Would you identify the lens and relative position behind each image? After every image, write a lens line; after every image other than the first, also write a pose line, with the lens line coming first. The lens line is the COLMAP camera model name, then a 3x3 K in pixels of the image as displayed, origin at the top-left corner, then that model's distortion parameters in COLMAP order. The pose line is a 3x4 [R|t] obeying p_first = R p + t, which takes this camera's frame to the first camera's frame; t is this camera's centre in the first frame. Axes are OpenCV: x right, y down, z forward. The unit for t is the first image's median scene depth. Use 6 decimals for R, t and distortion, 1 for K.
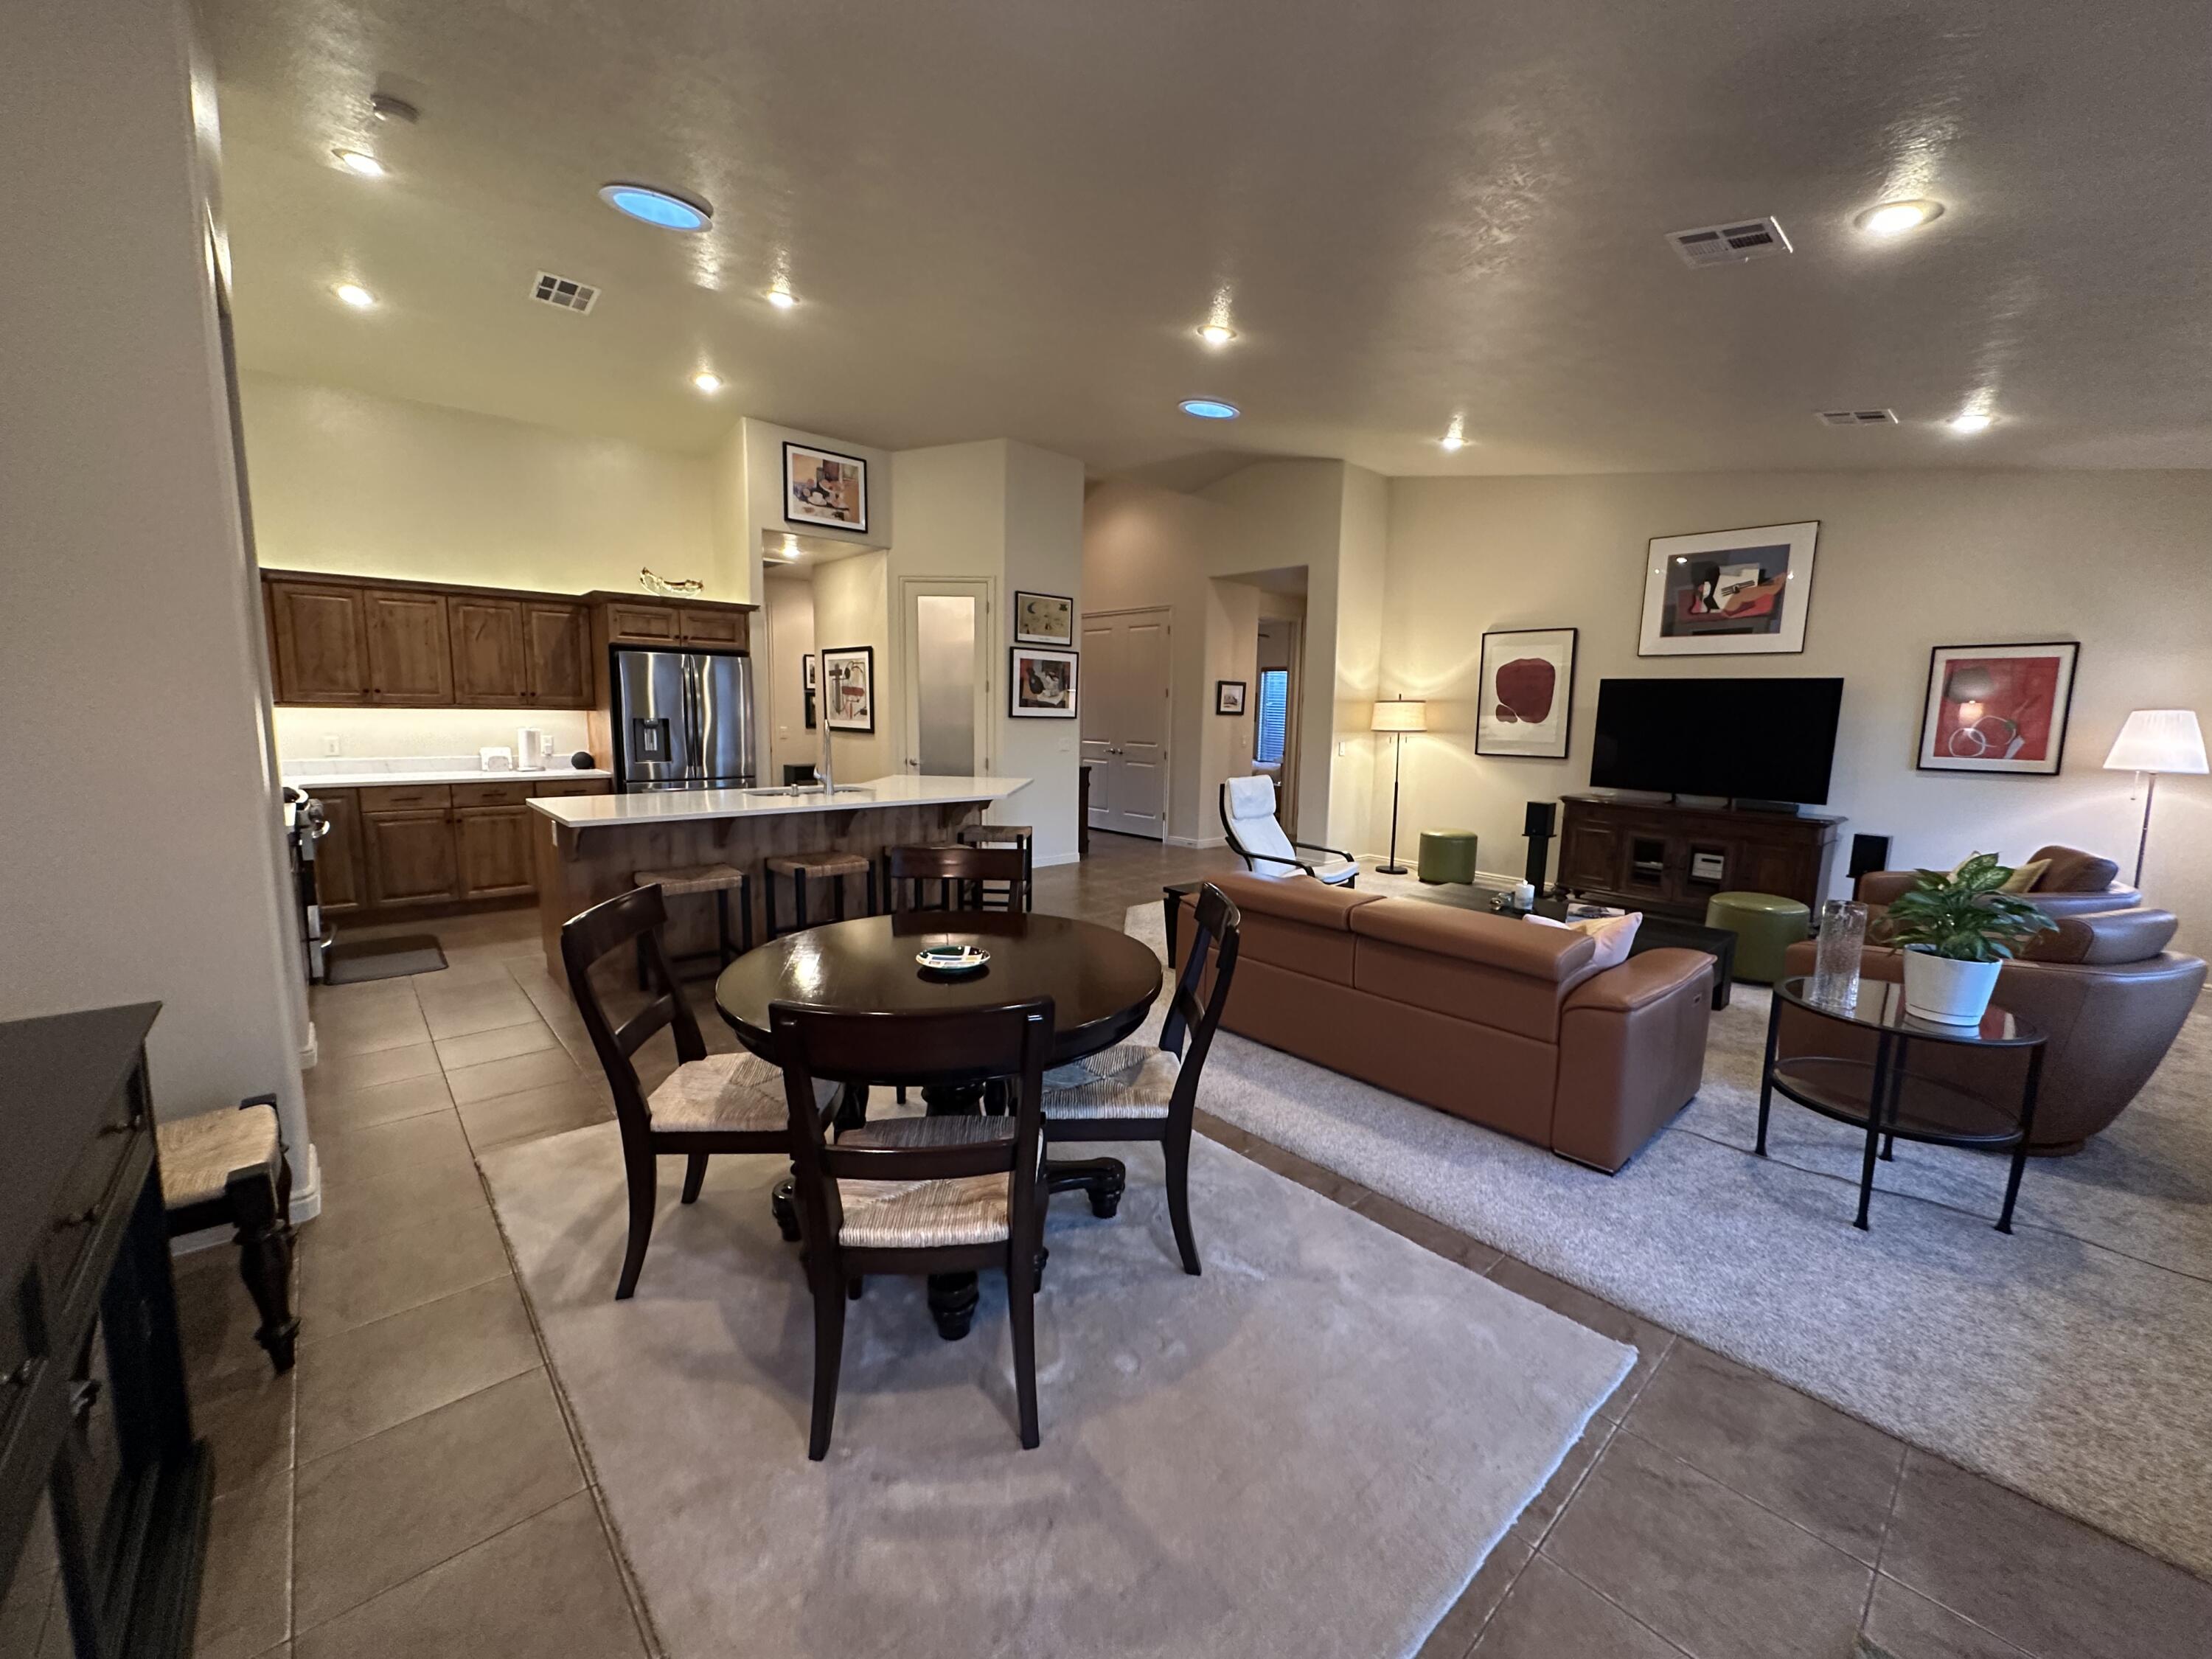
lens RADIAL K [[878.6, 0, 1118.7], [0, 878.6, 821.5], [0, 0, 1]] dist [-0.002341, 0.000695]
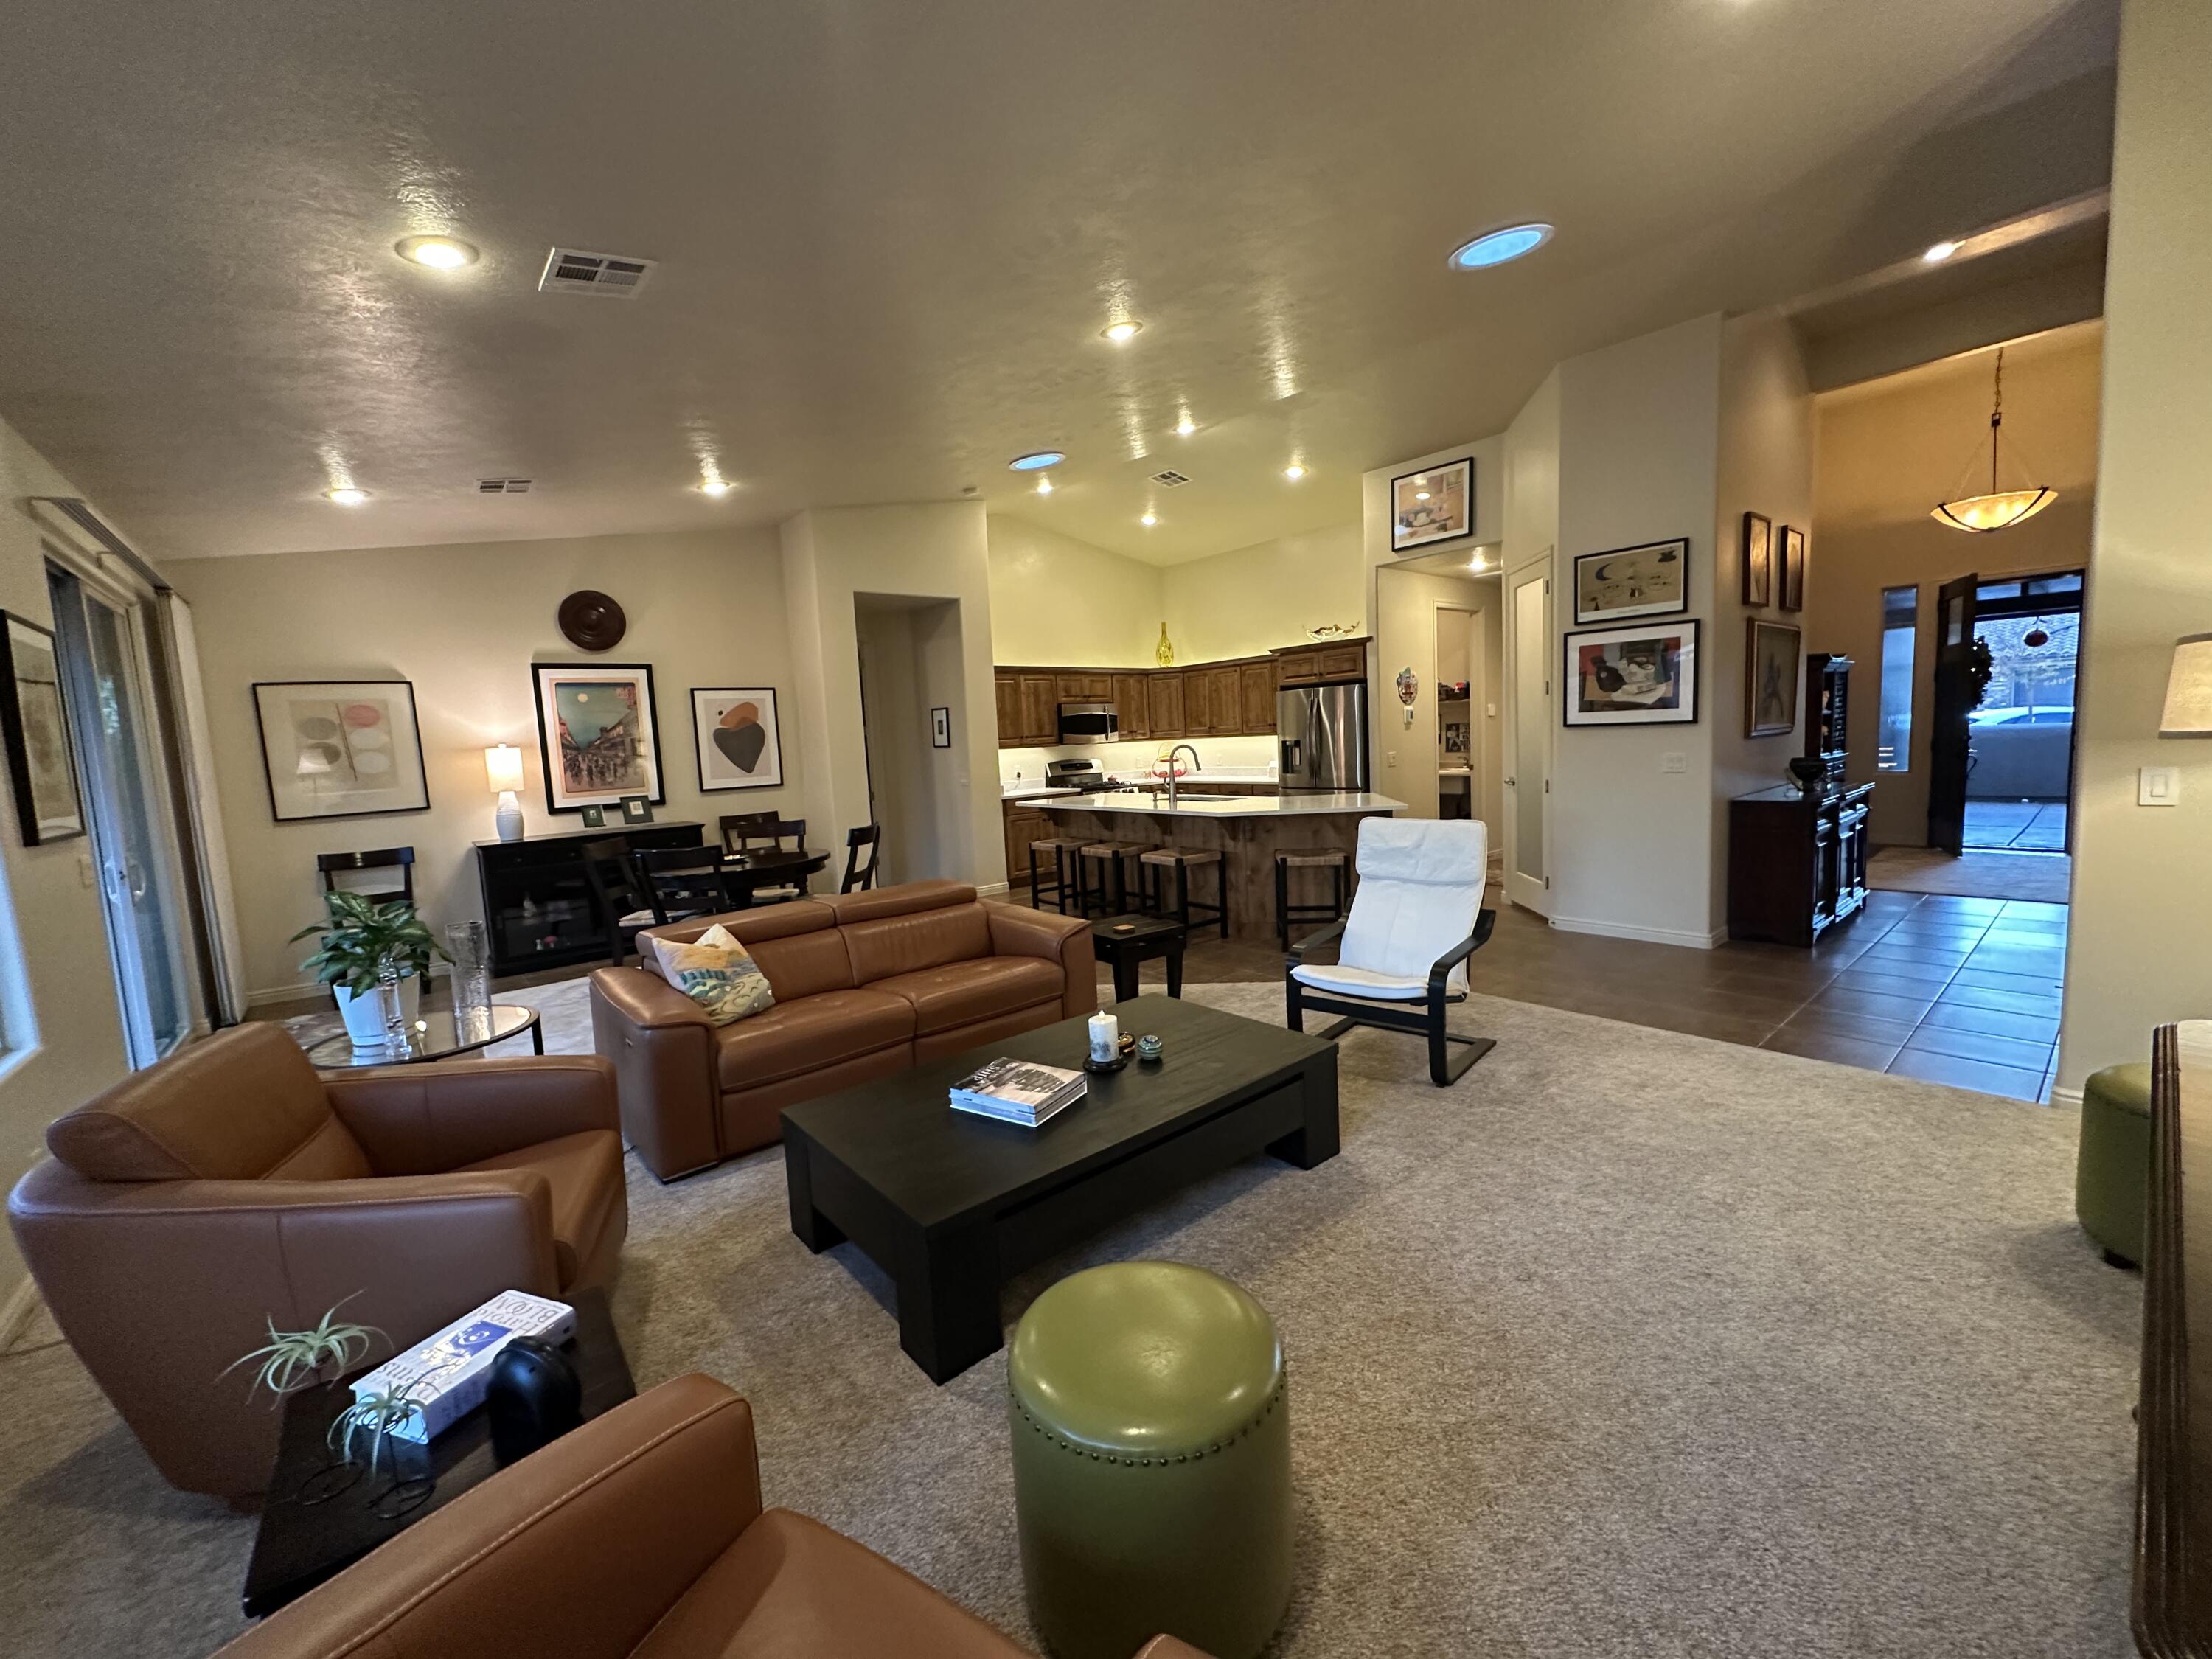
lens RADIAL K [[878.6, 0, 1107.5], [0, 878.6, 825.5], [0, 0, 1]] dist [-0.002341, 0.000695]
pose [[-0.036320, 0.084867, -0.995730, 0.650961], [-0.079780, 0.992961, 0.087541, -0.068699], [0.996151, 0.082619, -0.029294, 0.635526]]
